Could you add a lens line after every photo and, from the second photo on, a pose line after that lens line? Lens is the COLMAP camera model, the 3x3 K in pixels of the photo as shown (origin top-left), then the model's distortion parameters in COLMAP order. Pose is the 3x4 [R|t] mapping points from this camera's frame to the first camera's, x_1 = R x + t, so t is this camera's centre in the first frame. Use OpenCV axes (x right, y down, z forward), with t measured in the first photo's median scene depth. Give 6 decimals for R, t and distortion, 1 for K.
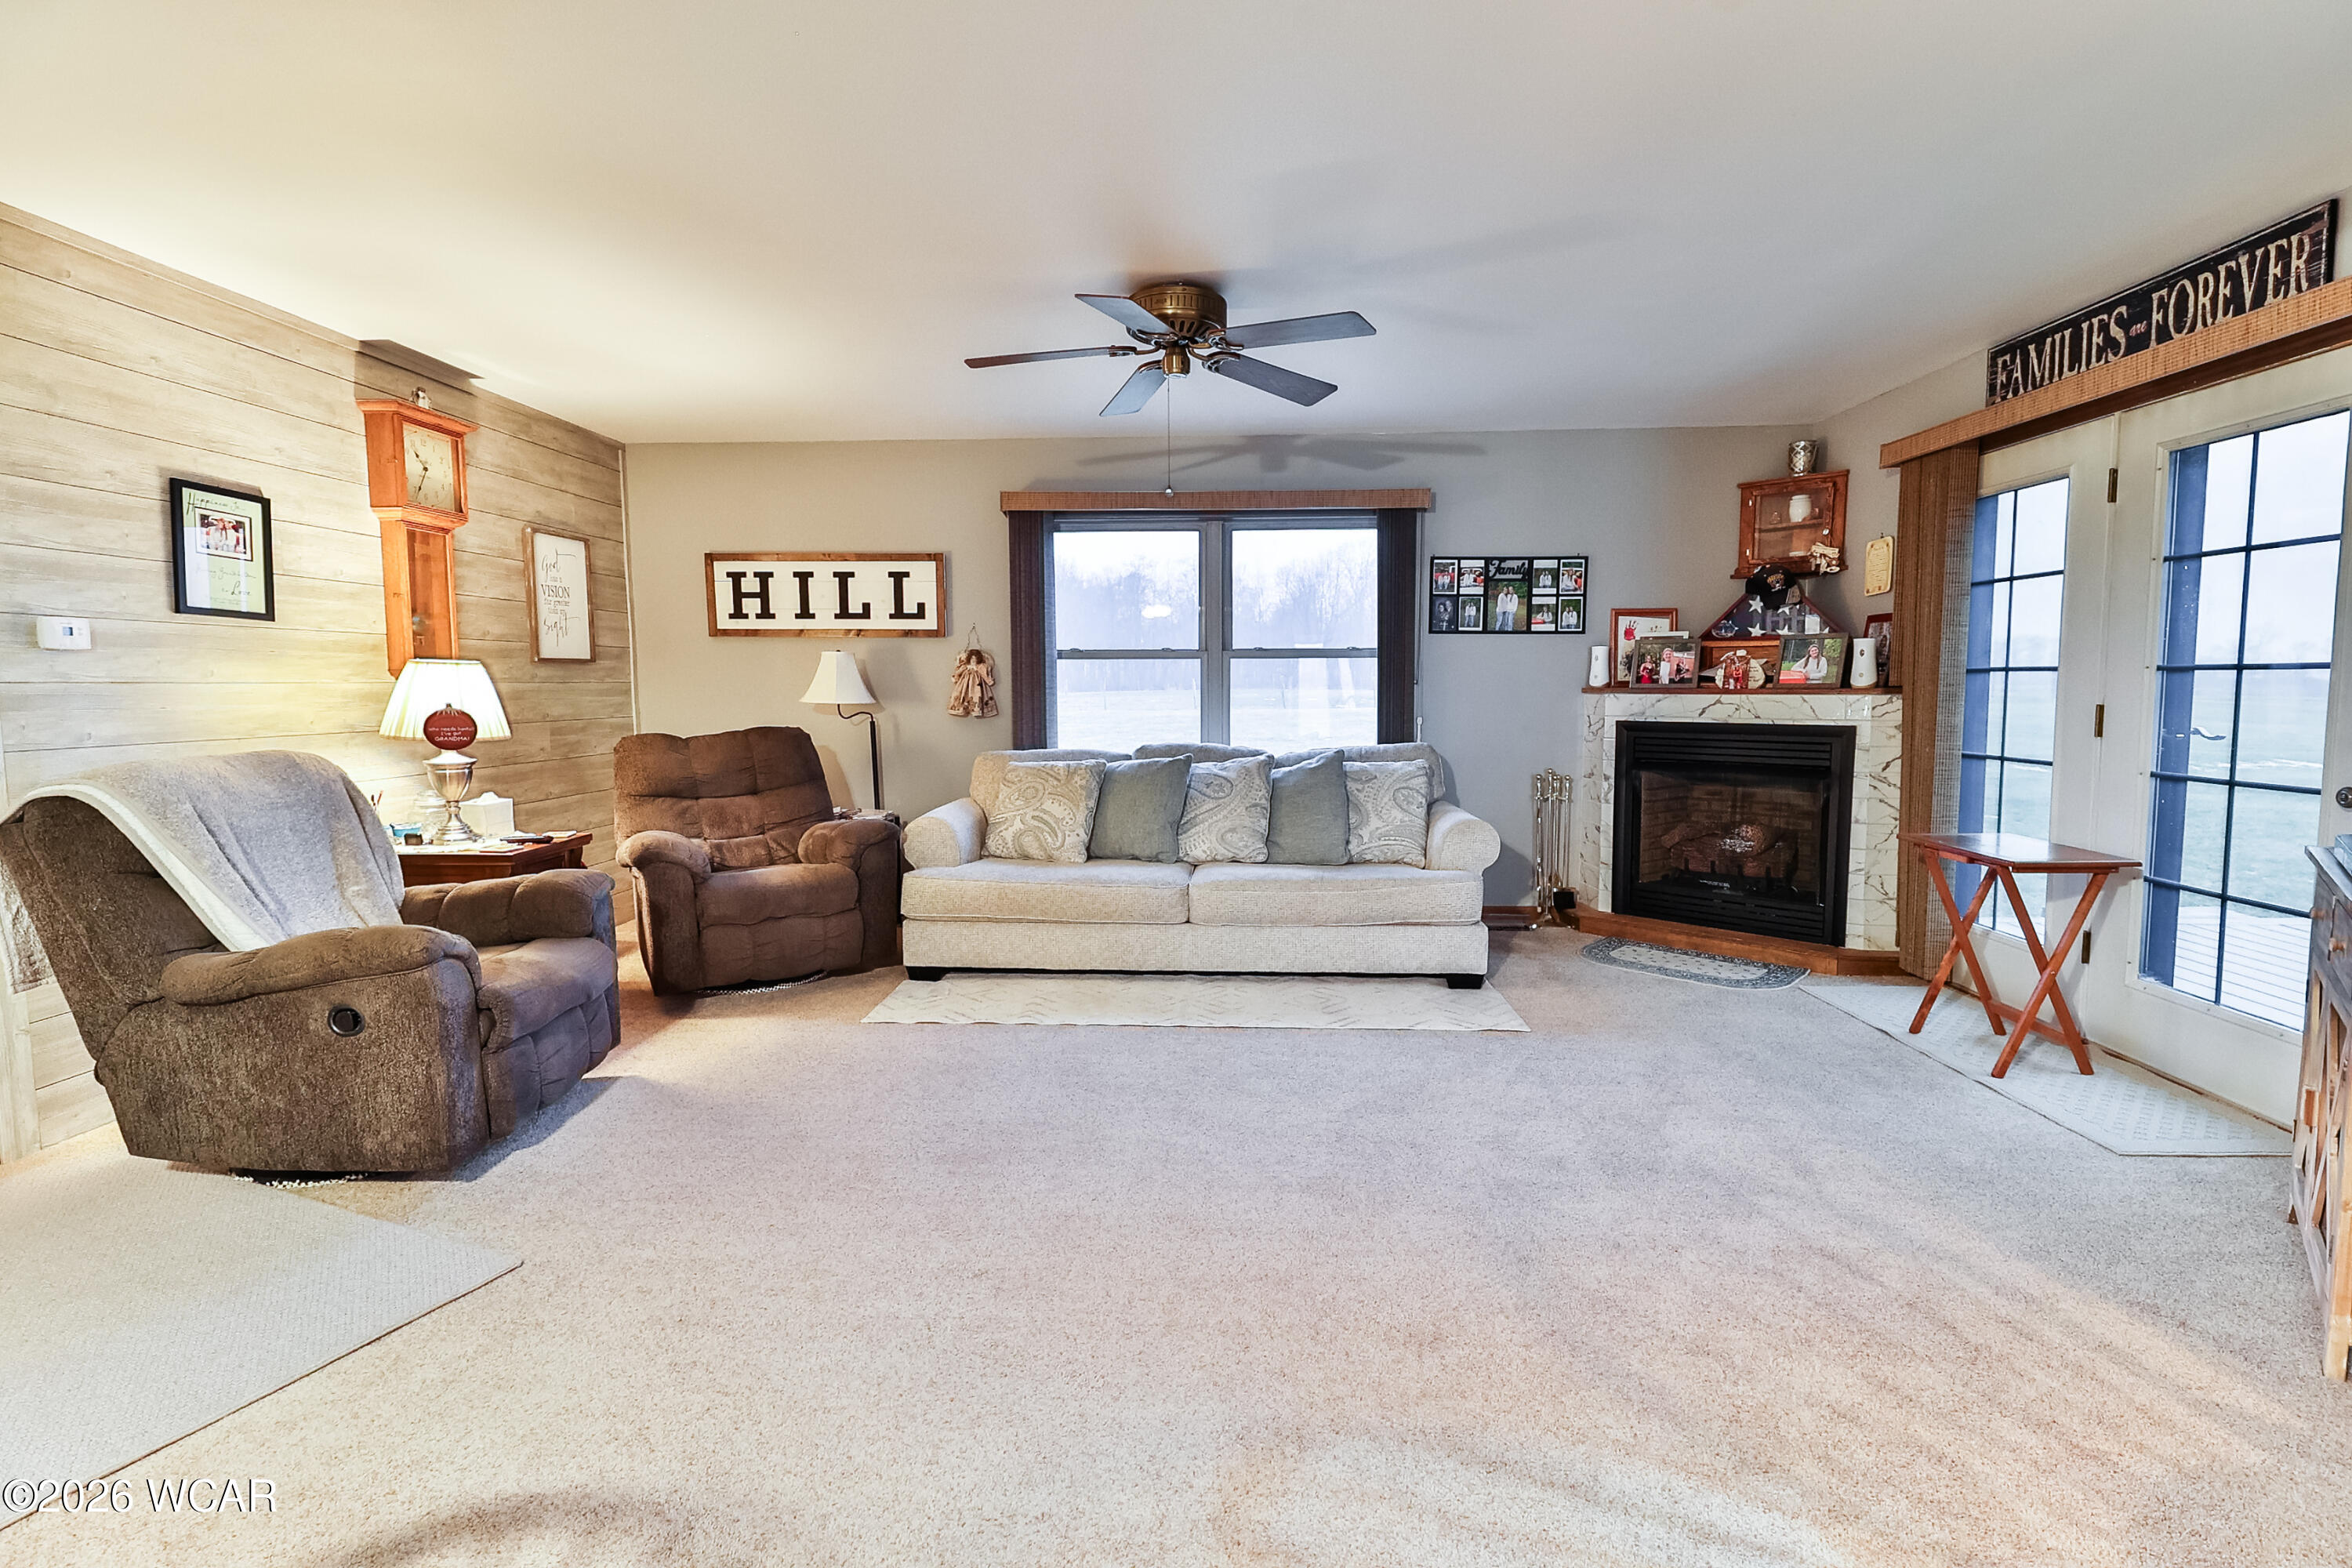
lens RADIAL K [[1086.5, 0, 1178.1], [0, 1086.5, 775.2], [0, 0, 1]] dist [0.012865, -0.006461]
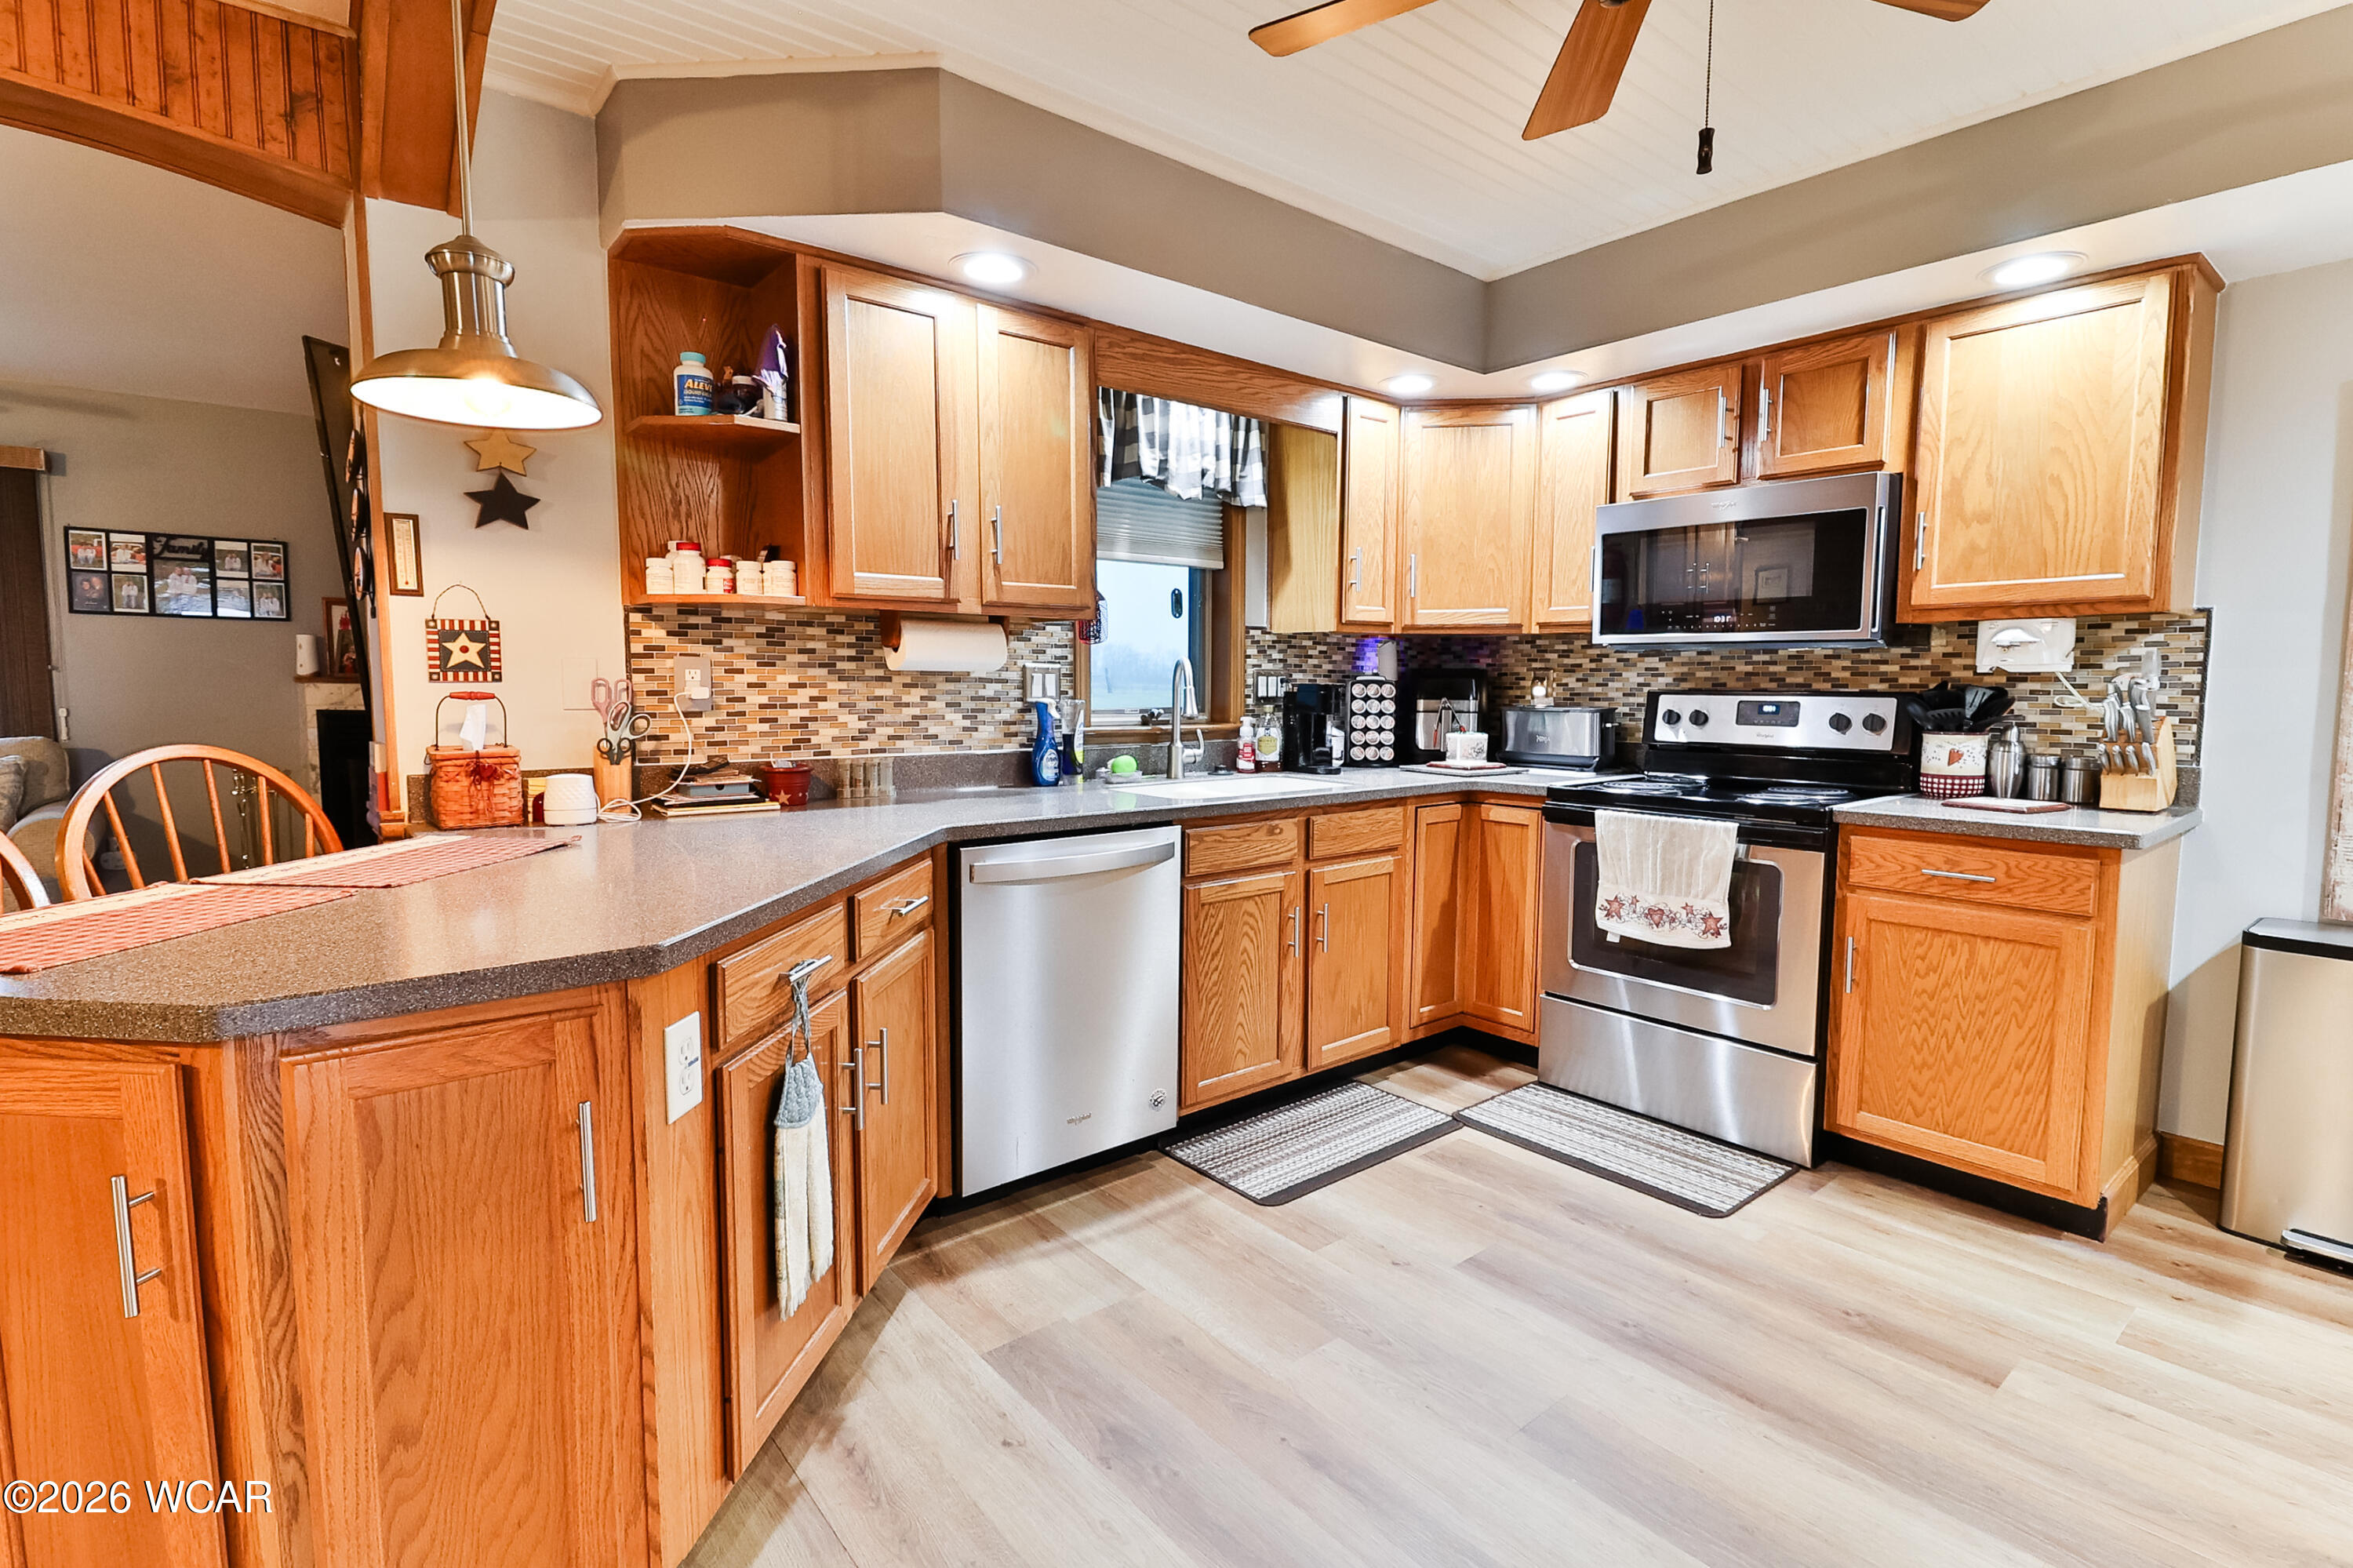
lens RADIAL K [[1087.0, 0, 1160.9], [0, 1087.0, 775.3], [0, 0, 1]] dist [0.012865, -0.006461]
pose [[0.749831, -0.050060, 0.659733, 0.327864], [0.044656, 0.998689, 0.025026, 0.020000], [-0.660121, 0.010696, 0.751083, -0.270882]]
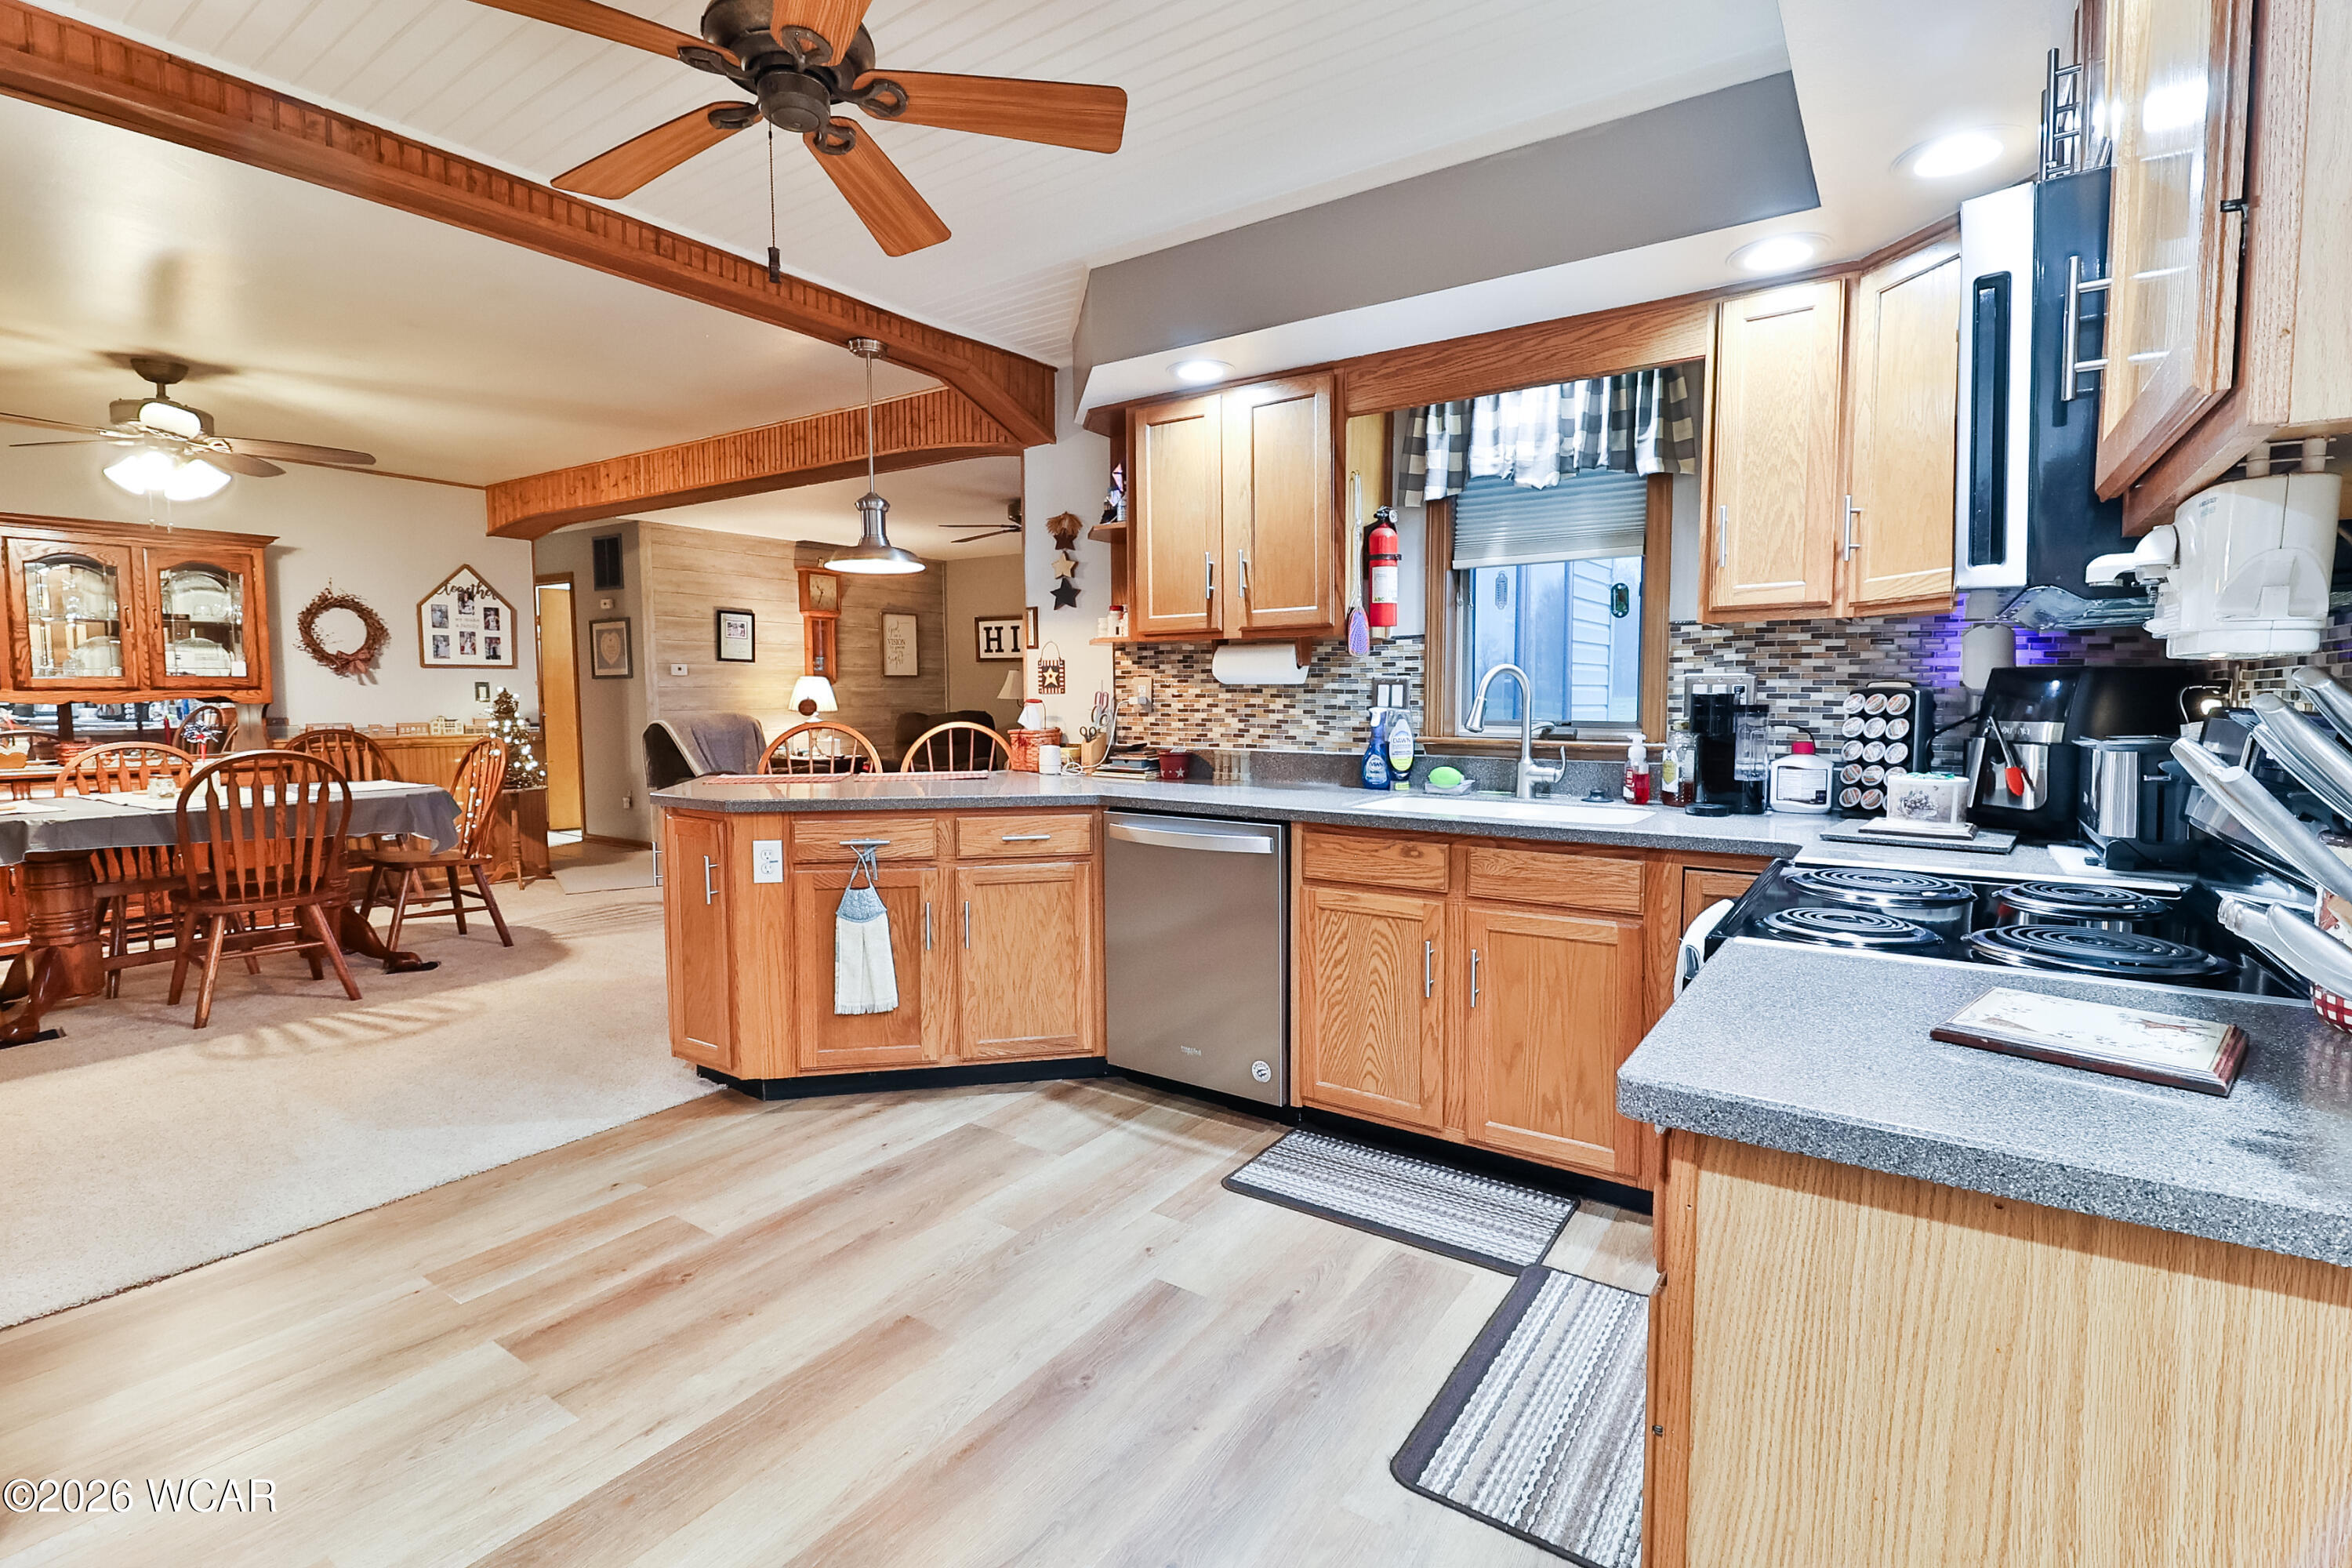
lens RADIAL K [[1086.5, 0, 1233.9], [0, 1086.5, 768.0], [0, 0, 1]] dist [0.012865, -0.006461]
pose [[0.856138, 0.040404, -0.515165, 0.944729], [-0.044085, 0.999015, 0.005088, 0.026209], [0.514863, 0.018355, 0.857076, -0.379185]]
